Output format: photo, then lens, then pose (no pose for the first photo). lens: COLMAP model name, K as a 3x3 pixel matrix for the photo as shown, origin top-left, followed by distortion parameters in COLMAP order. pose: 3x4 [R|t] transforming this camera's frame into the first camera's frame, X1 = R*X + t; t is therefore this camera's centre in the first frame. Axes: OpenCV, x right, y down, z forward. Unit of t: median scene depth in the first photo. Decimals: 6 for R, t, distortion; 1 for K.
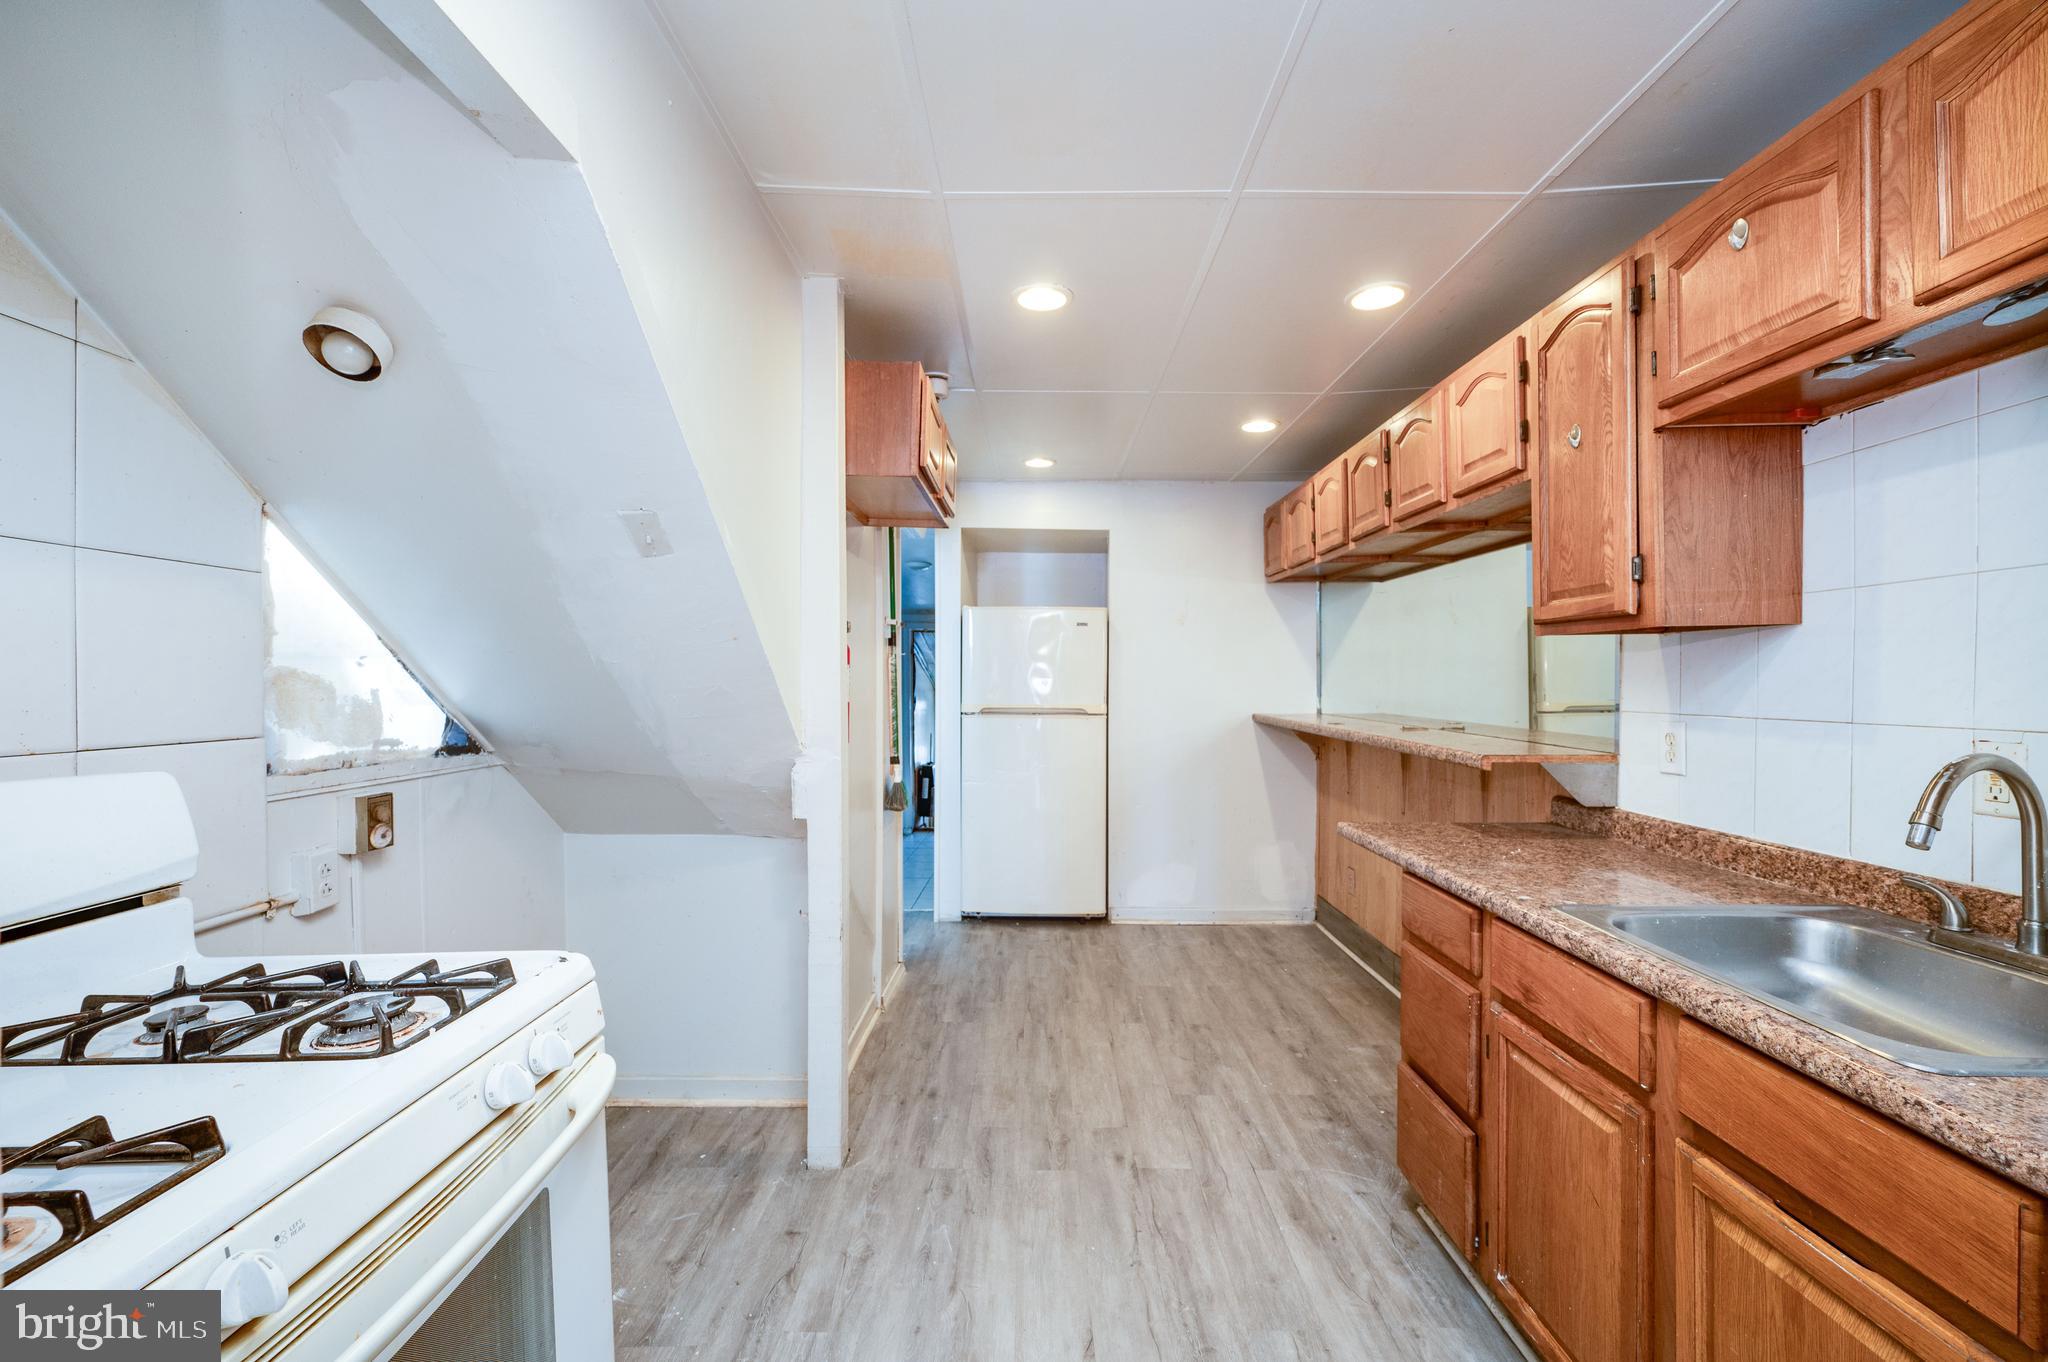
lens RADIAL K [[904.7, 0, 1024.0], [0, 904.7, 681.0], [0, 0, 1]] dist [-0.000539, -0.000352]
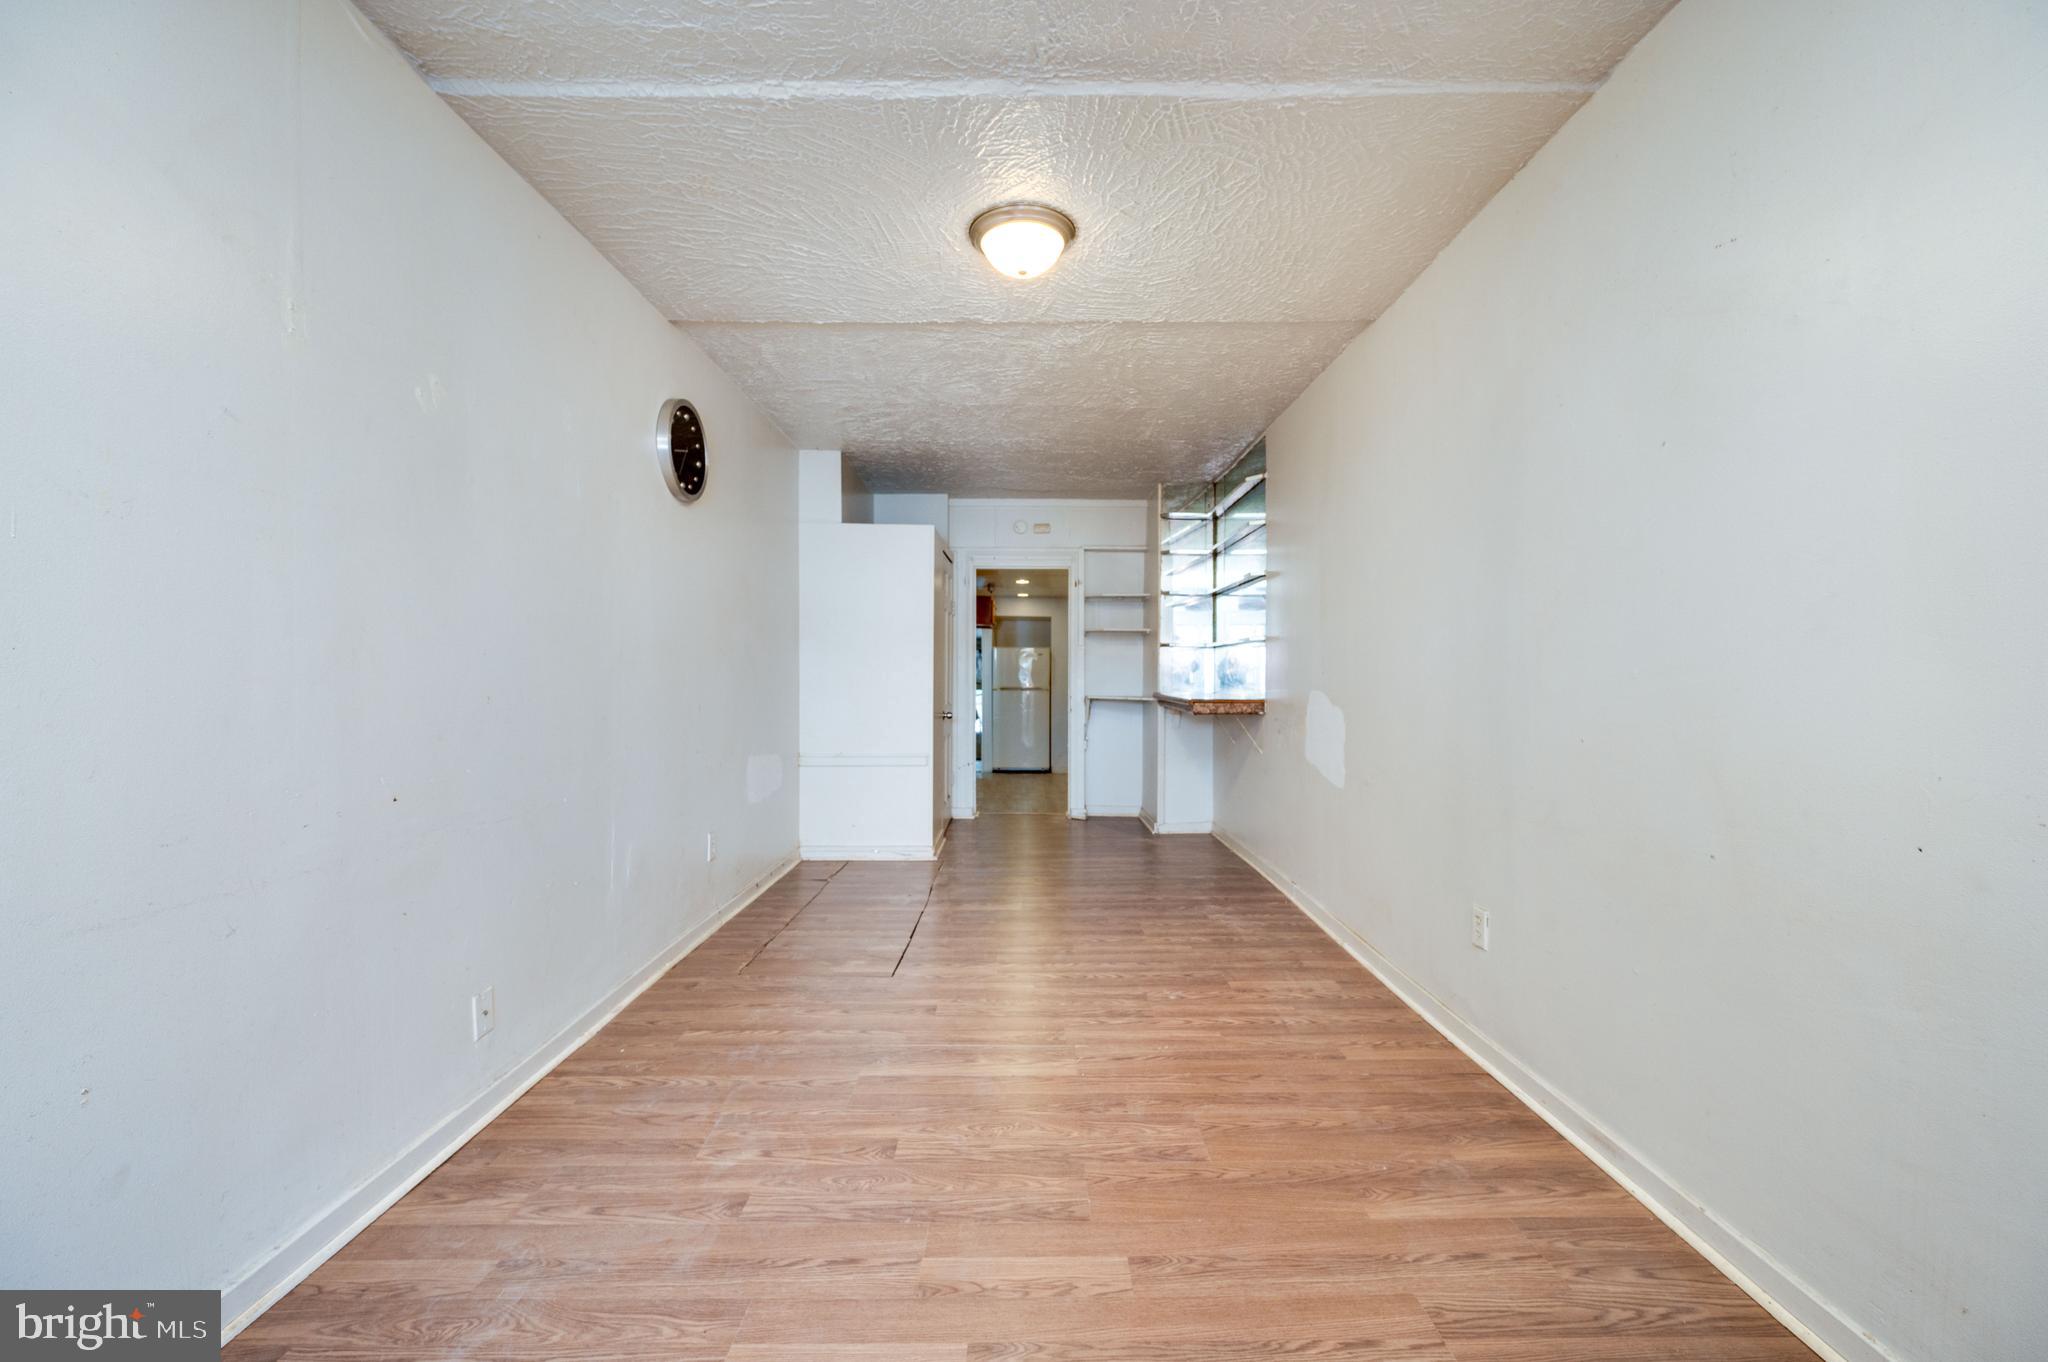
lens RADIAL K [[904.7, 0, 1024.0], [0, 904.7, 681.0], [0, 0, 1]] dist [-0.000539, -0.000352]
pose [[0.999963, -0.000227, 0.008588, -0.004360], [0.000190, 0.999991, 0.004304, 0.001921], [-0.008589, -0.004302, 0.999954, -2.073346]]
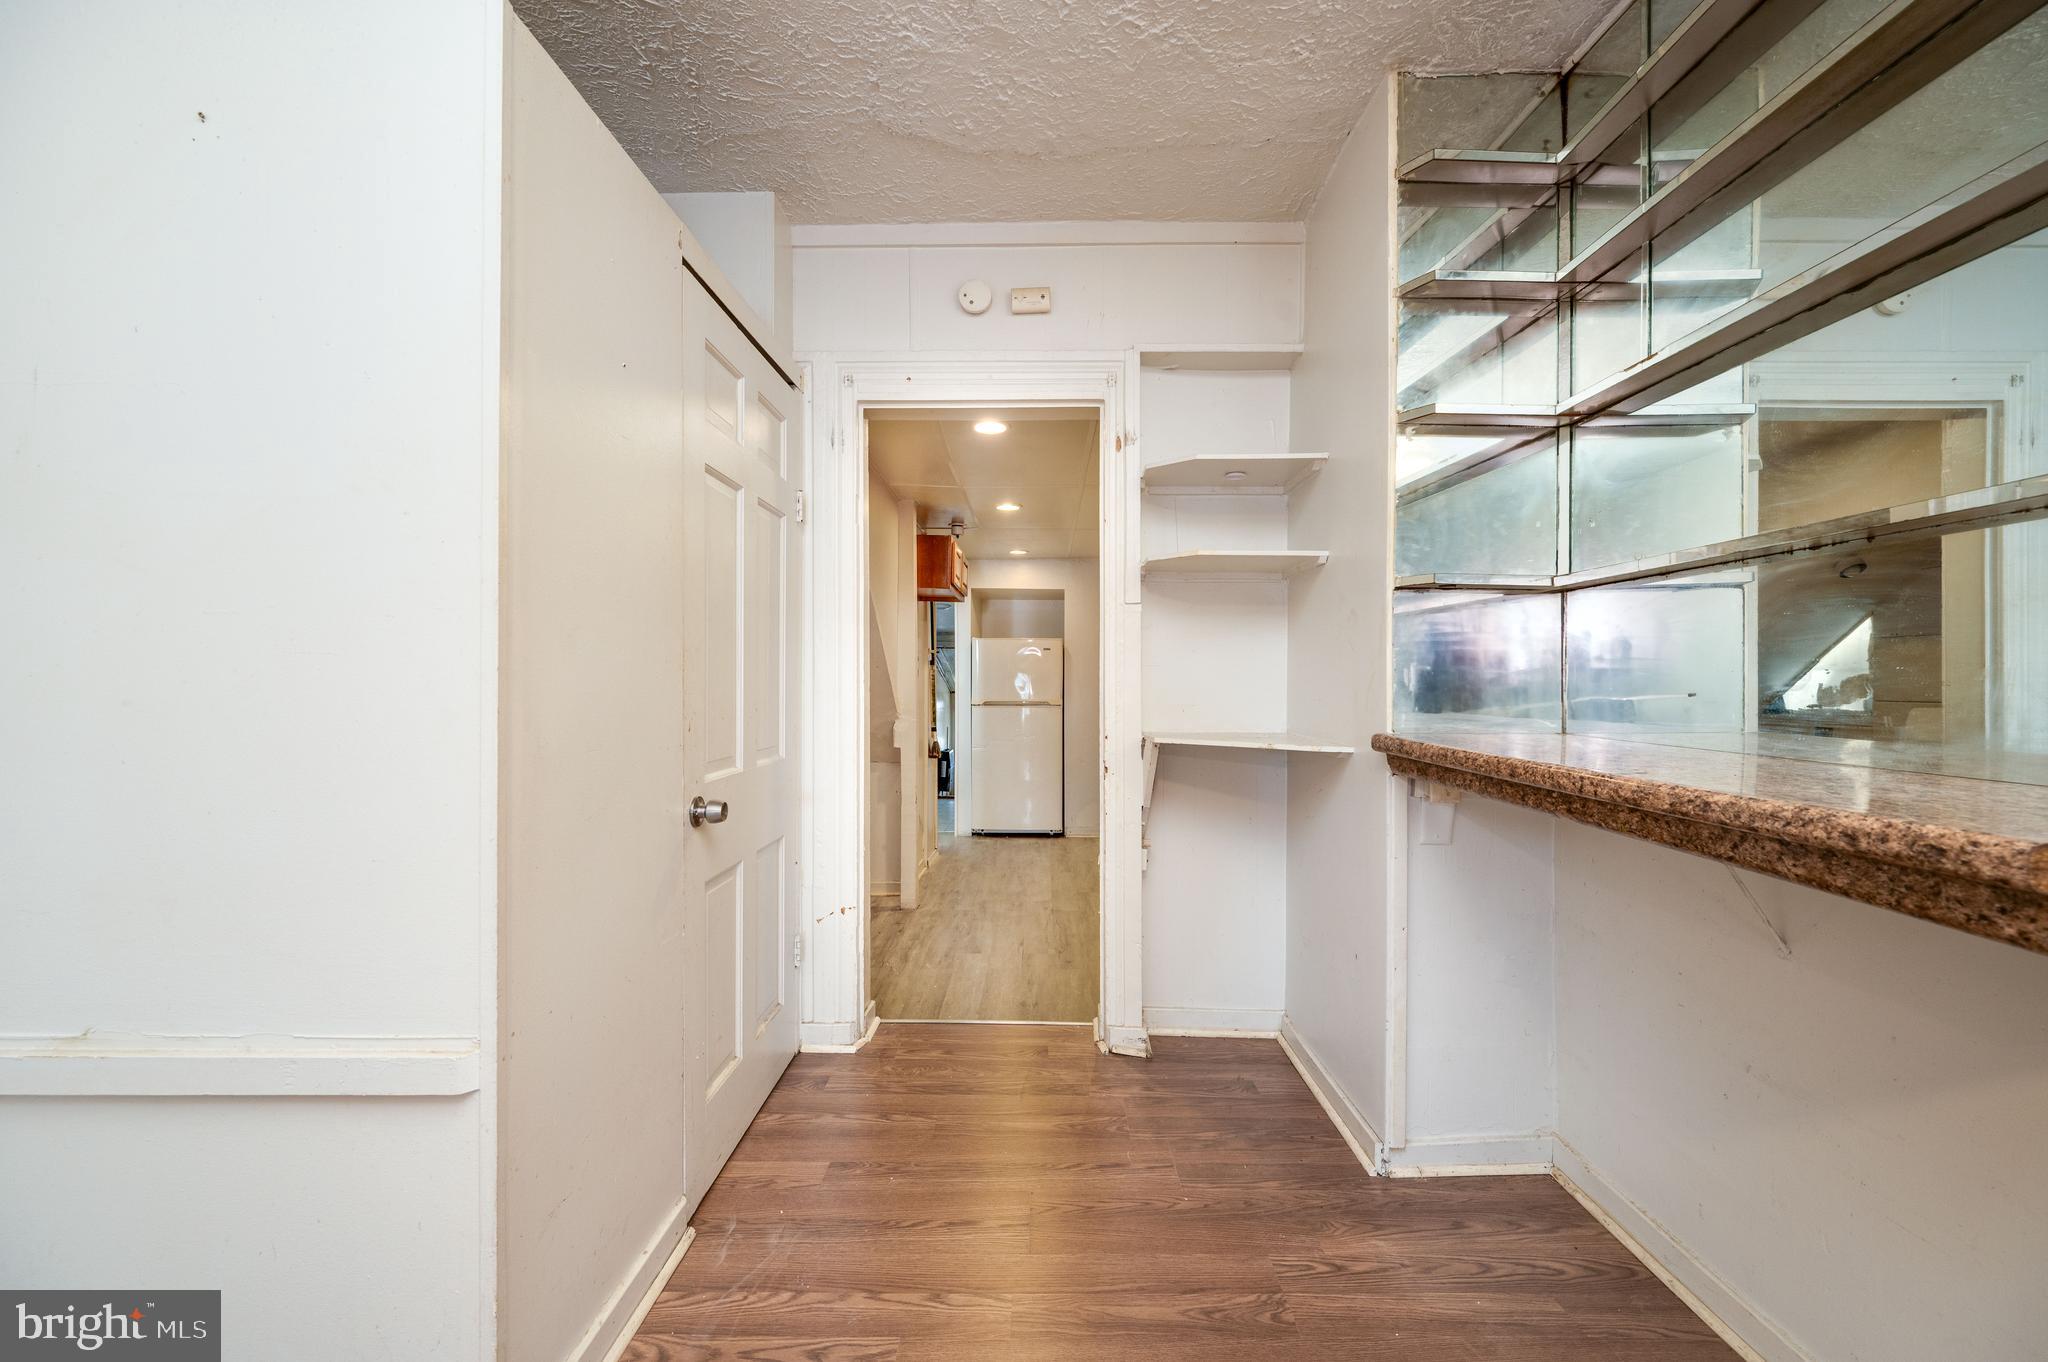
lens RADIAL K [[904.7, 0, 1024.0], [0, 904.7, 681.0], [0, 0, 1]] dist [-0.000539, -0.000352]
pose [[0.999928, -0.002112, -0.011812, 0.057032], [0.002062, 0.999989, -0.004229, 0.001267], [0.011820, 0.004204, 0.999921, -0.804060]]
